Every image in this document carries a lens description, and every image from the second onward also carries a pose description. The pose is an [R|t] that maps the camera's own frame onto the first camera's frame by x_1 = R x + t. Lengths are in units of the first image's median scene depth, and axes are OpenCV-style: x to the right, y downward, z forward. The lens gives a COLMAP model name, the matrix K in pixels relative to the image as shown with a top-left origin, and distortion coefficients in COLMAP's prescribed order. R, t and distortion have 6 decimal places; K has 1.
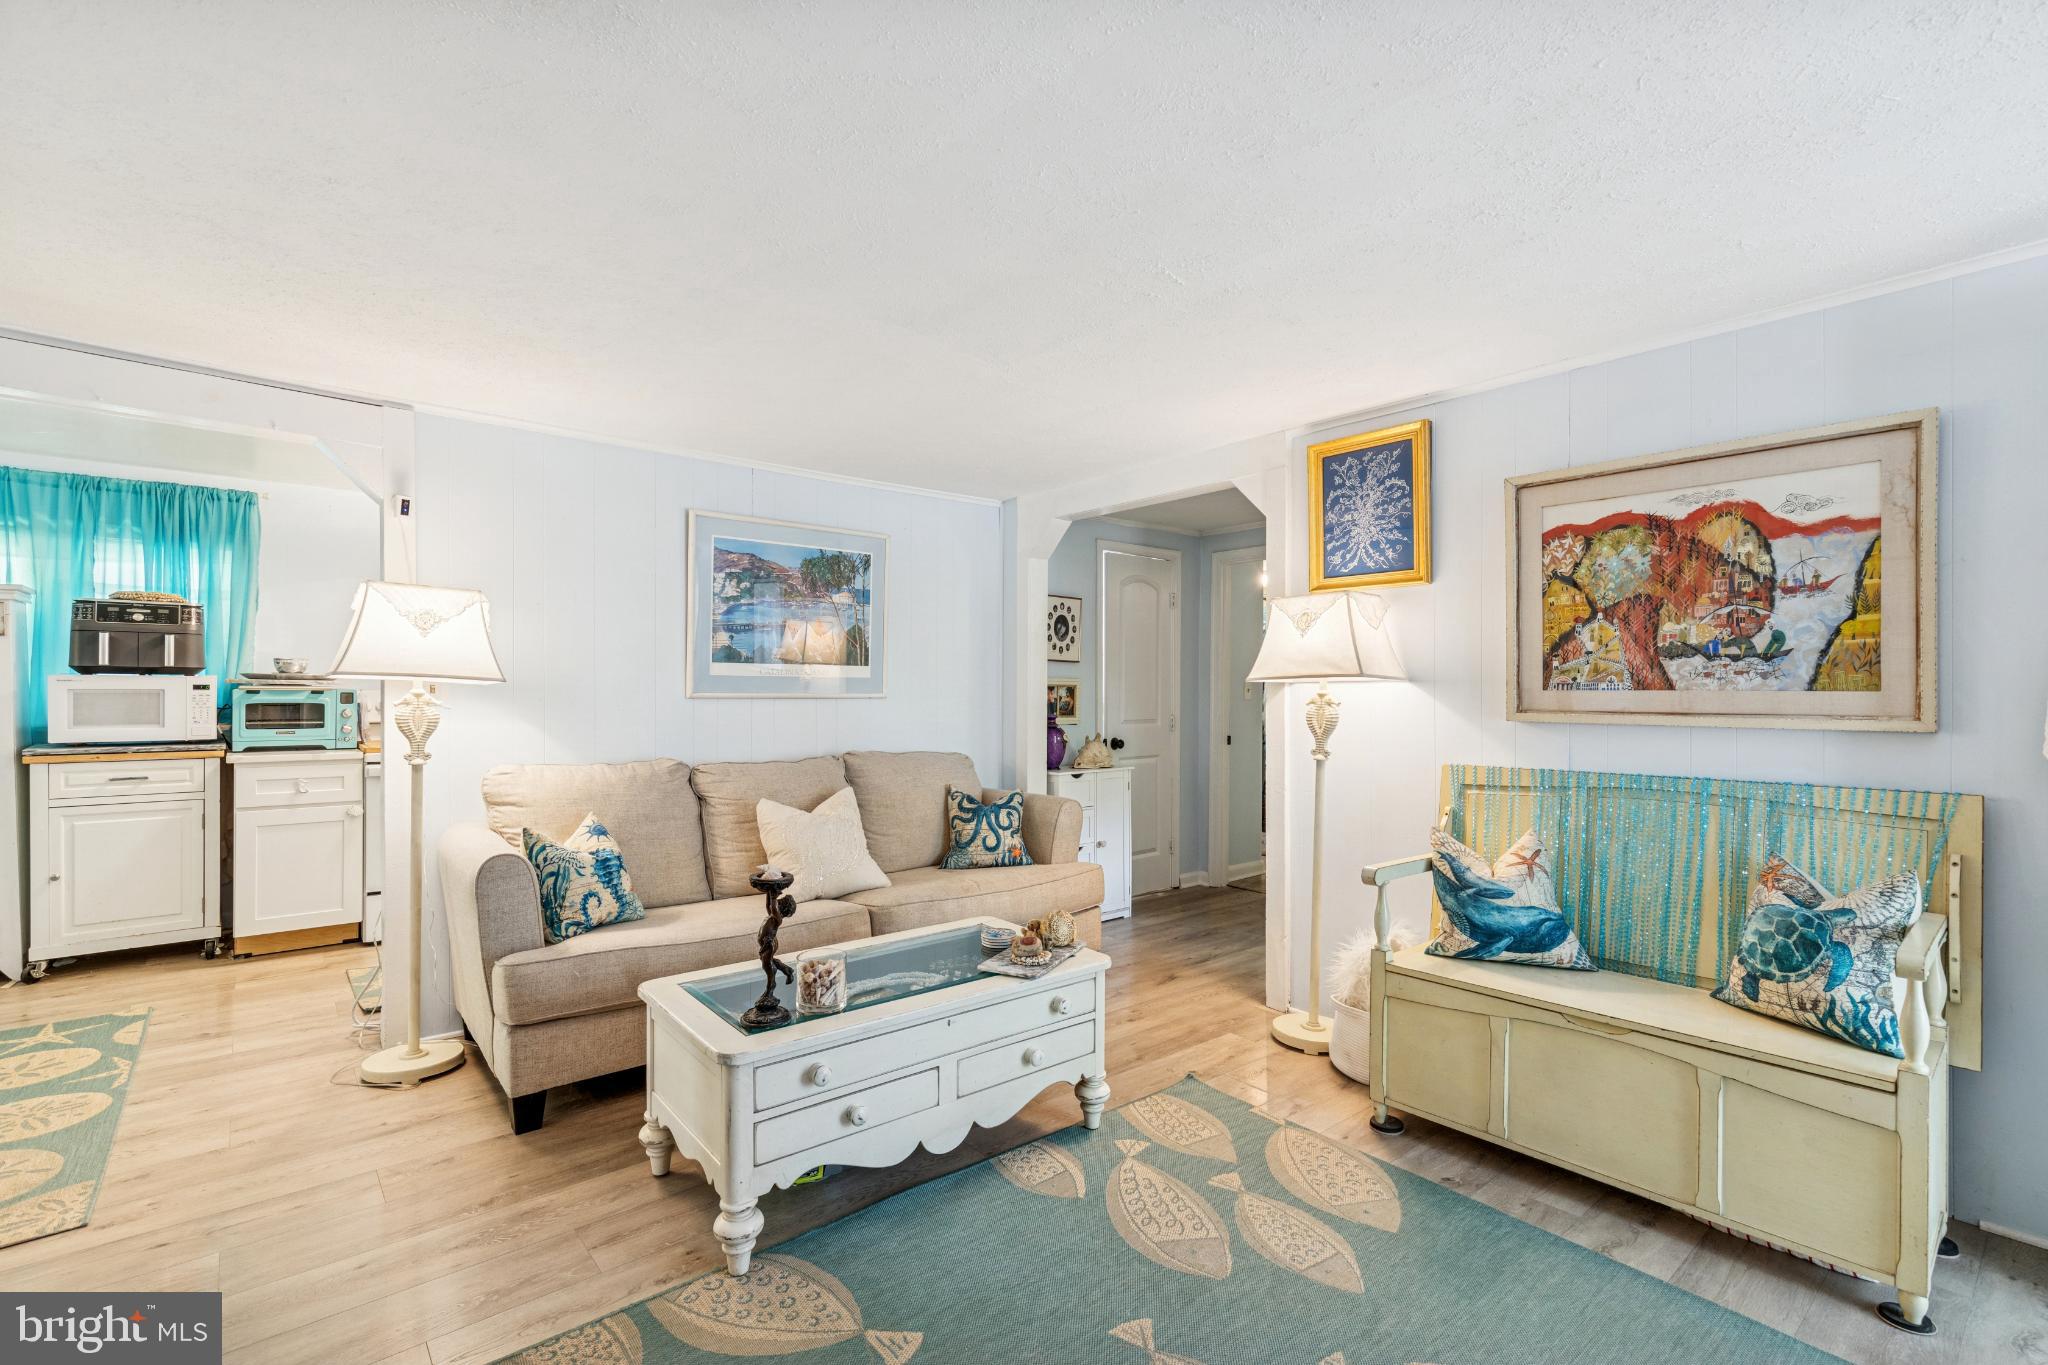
lens RADIAL K [[926.7, 0, 1024.0], [0, 926.7, 682.5], [0, 0, 1]] dist [0.012178, -0.000645]
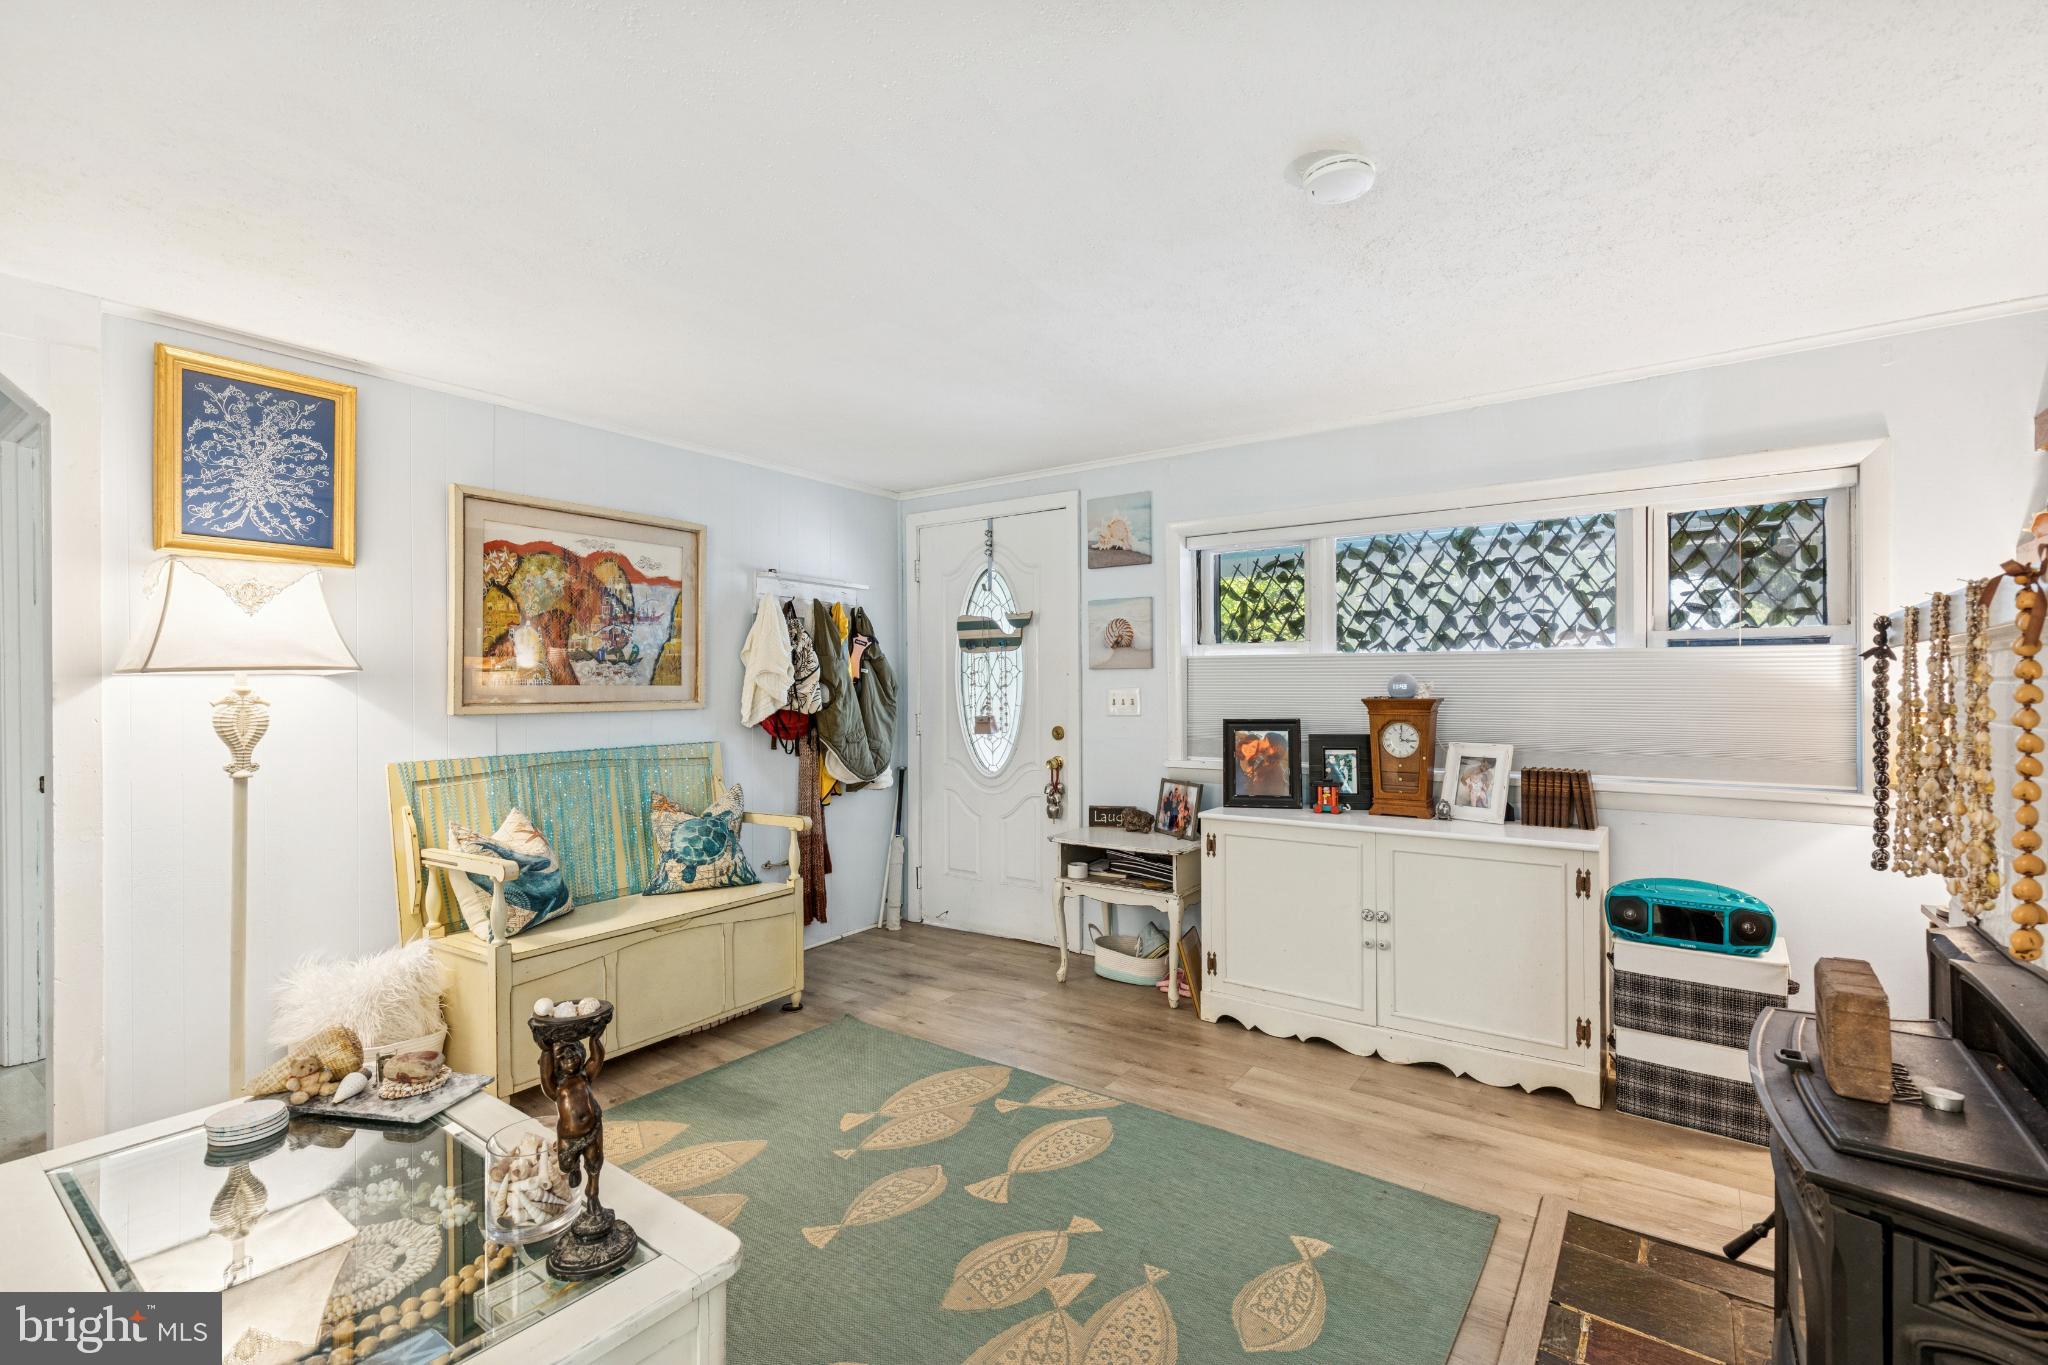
lens RADIAL K [[926.7, 0, 1024.0], [0, 926.7, 682.5], [0, 0, 1]] dist [0.012178, -0.000645]
pose [[-0.245092, 0.002700, 0.969496, -0.675746], [-0.004897, 0.999980, -0.004023, 0.006163], [-0.969487, -0.005734, -0.245074, 0.653308]]
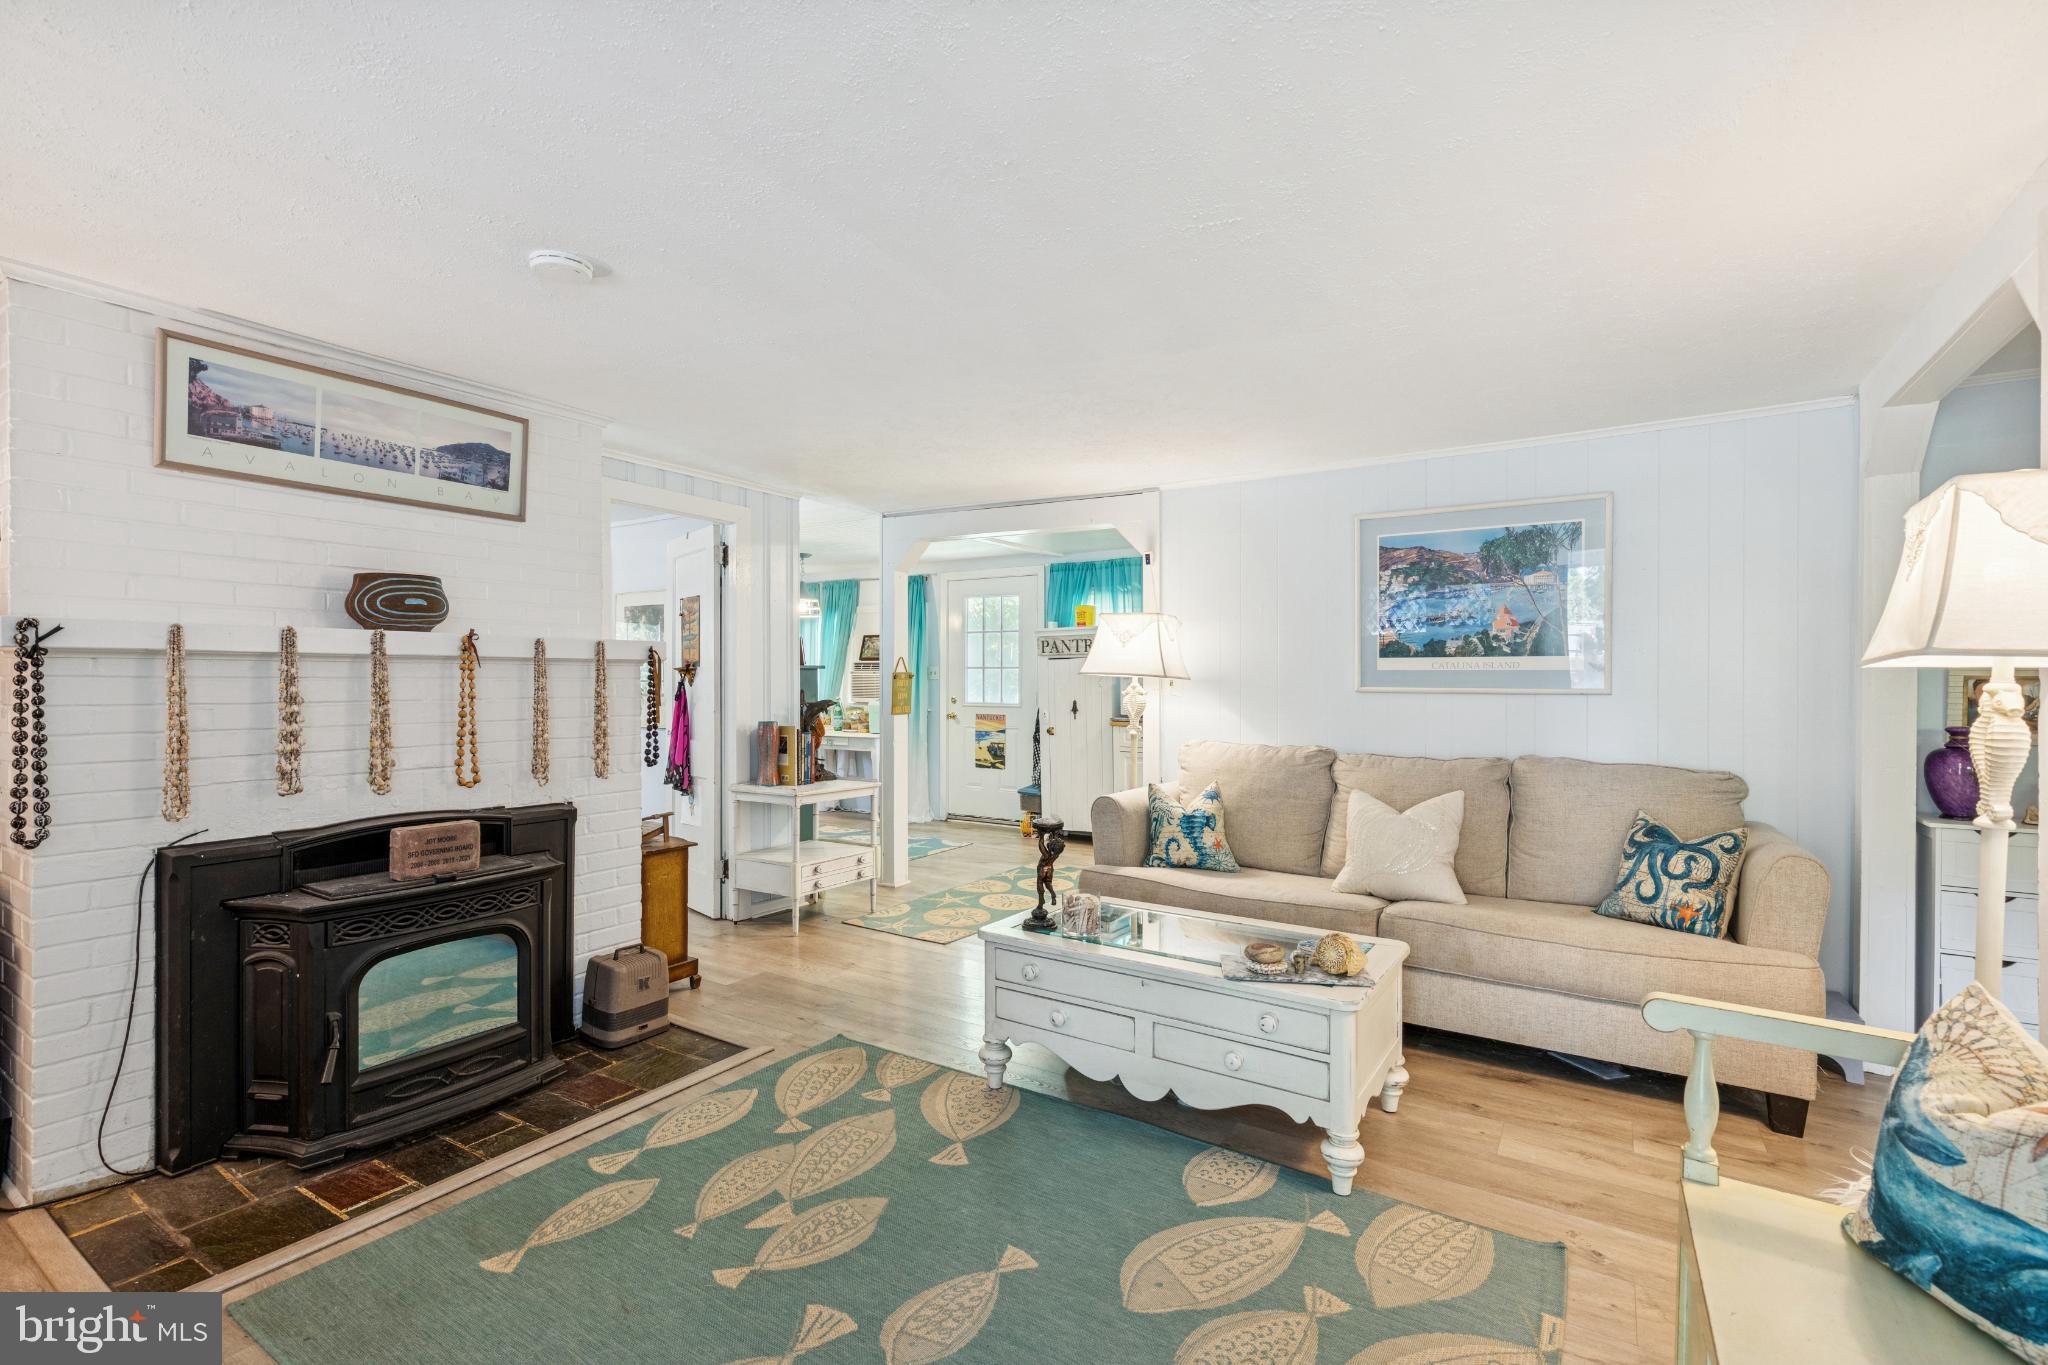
lens RADIAL K [[926.7, 0, 1024.0], [0, 926.7, 682.5], [0, 0, 1]] dist [0.012178, -0.000645]
pose [[0.294741, -0.001985, -0.955575, 0.739974], [0.003394, 0.999994, -0.001030, 0.007687], [0.955571, -0.002940, 0.294745, 0.428616]]
